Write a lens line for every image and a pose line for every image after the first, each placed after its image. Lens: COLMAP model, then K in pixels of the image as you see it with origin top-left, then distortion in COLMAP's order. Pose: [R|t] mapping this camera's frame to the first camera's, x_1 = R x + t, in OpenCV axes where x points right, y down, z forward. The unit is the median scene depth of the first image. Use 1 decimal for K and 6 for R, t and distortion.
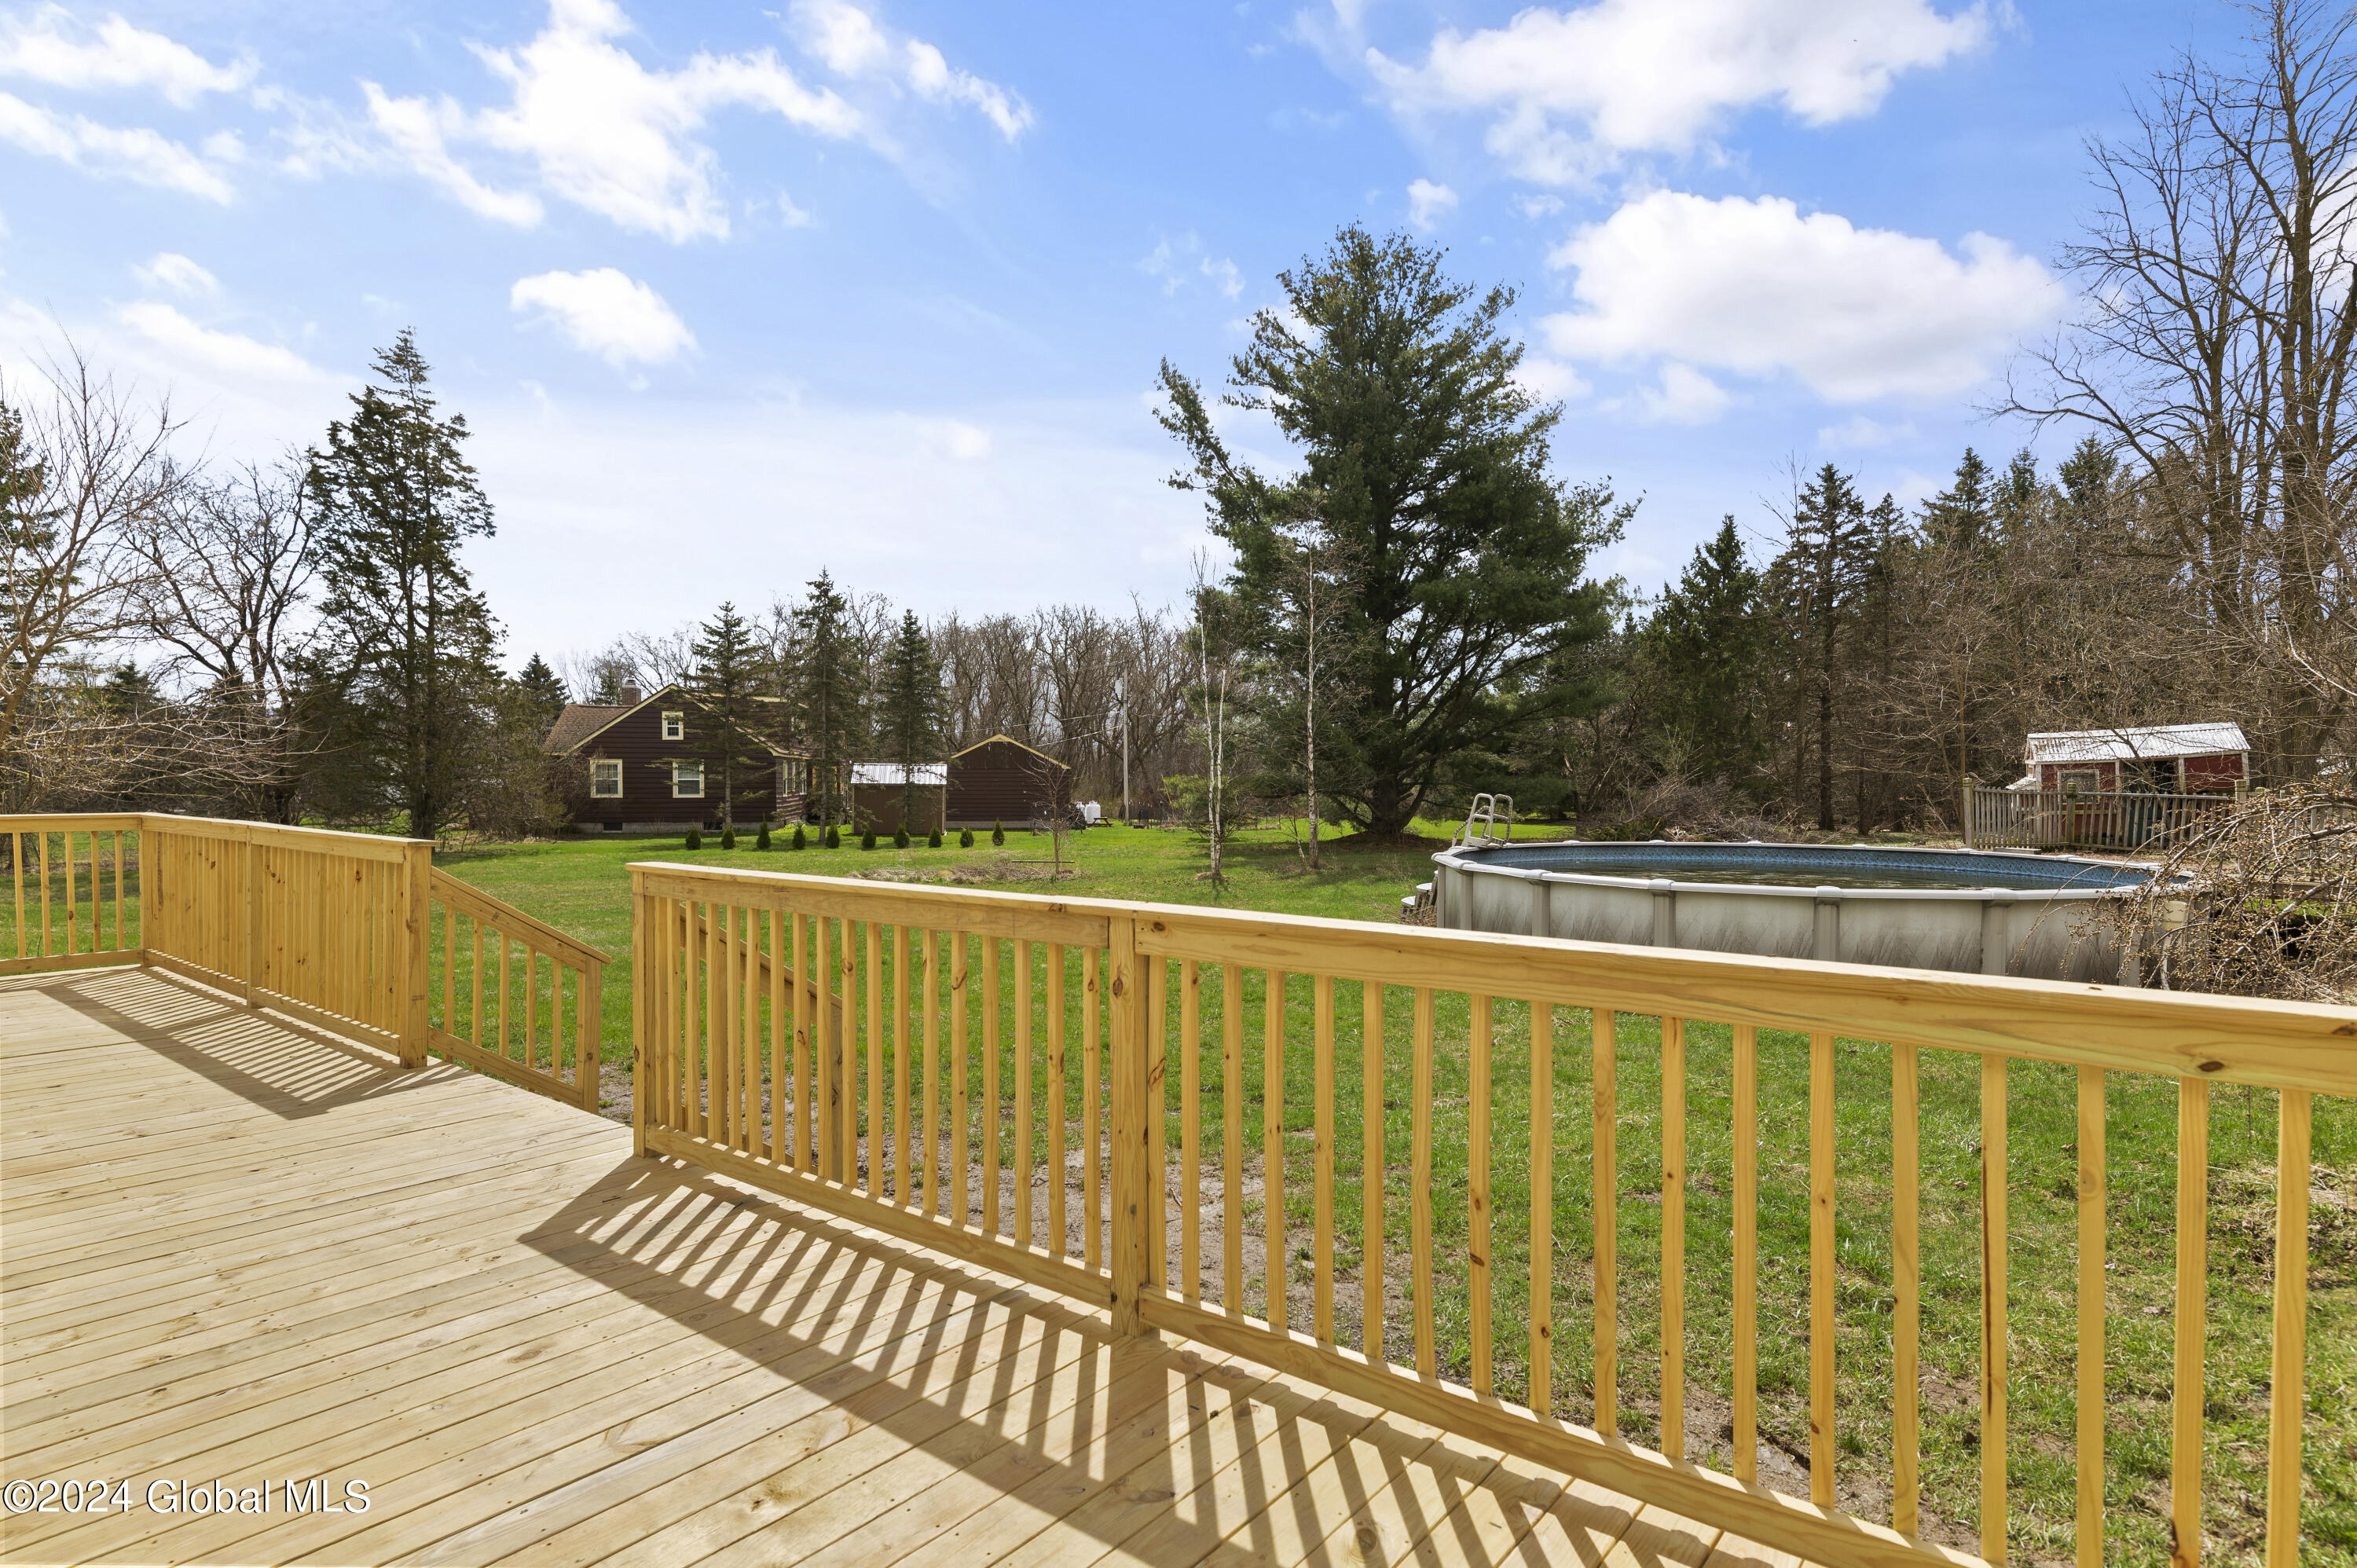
lens RADIAL K [[1237.1, 0, 1193.8], [0, 1237.1, 784.1], [0, 0, 1]] dist [0.010798, -0.007748]
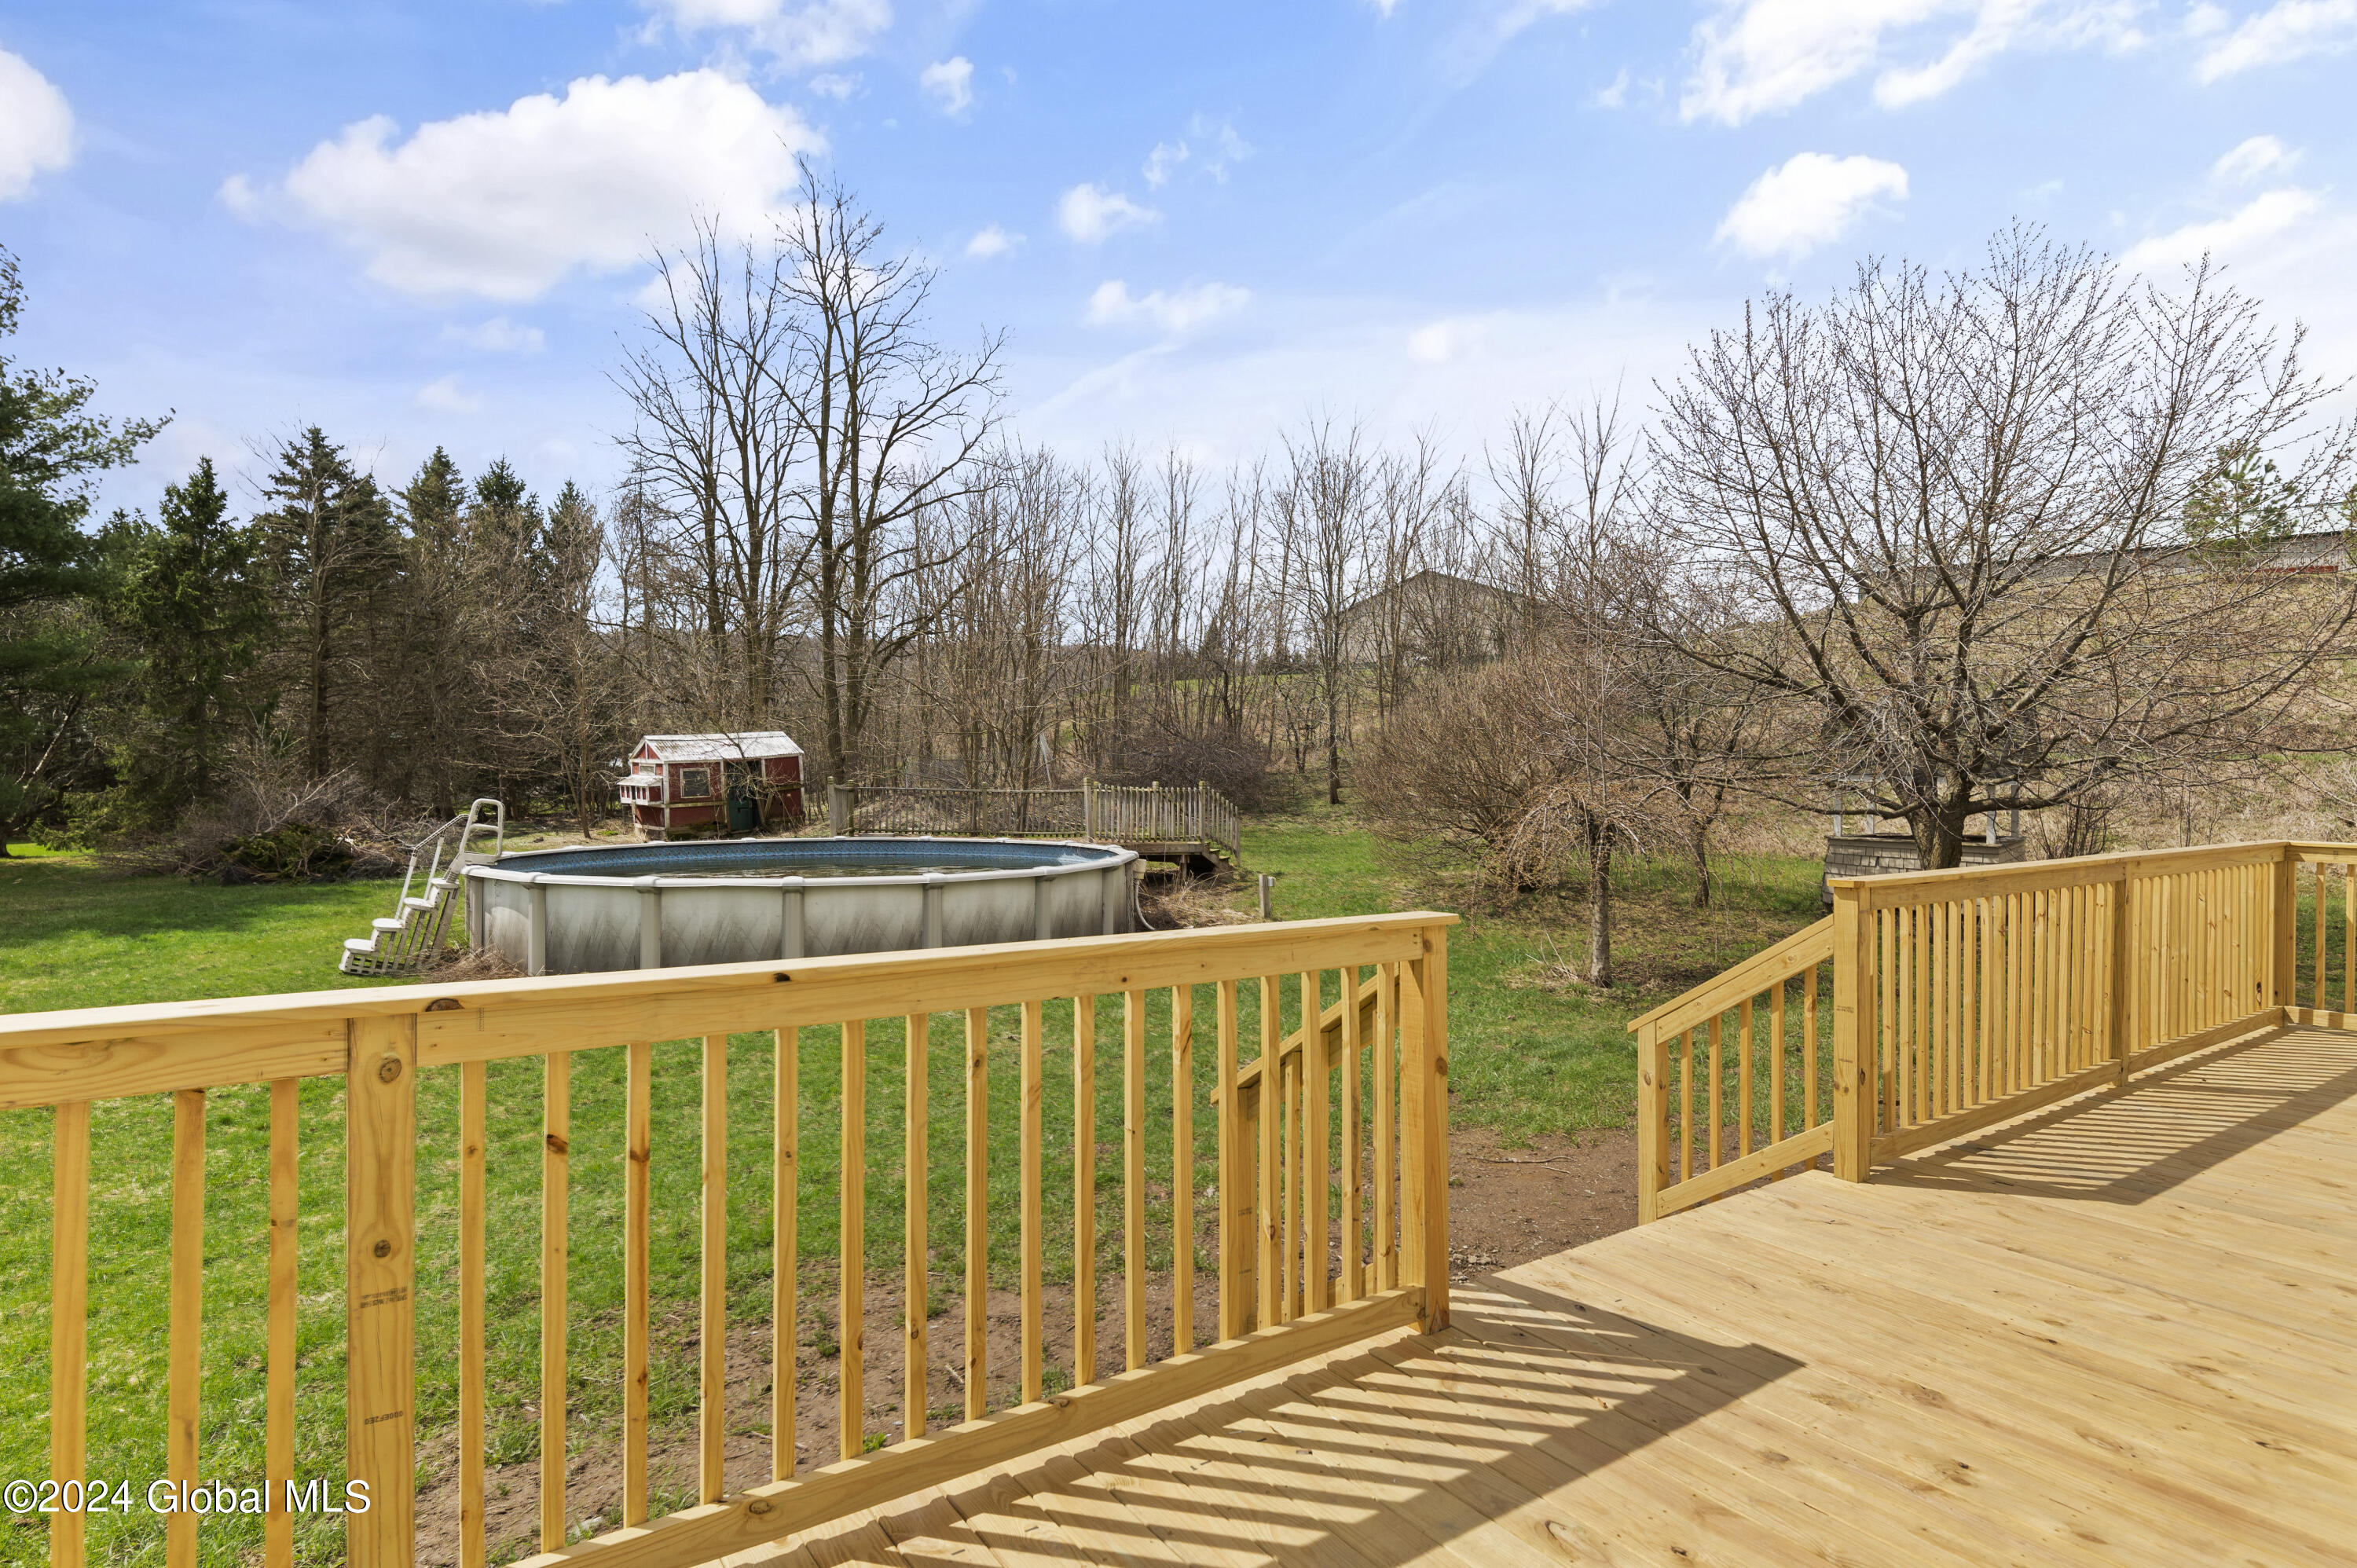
lens RADIAL K [[1237.1, 0, 1193.8], [0, 1237.1, 784.1], [0, 0, 1]] dist [0.010798, -0.007748]
pose [[0.281014, -0.011775, 0.959631, -0.318803], [0.009372, 0.999911, 0.009525, -0.004562], [-0.959658, 0.006317, 0.281099, 0.259420]]
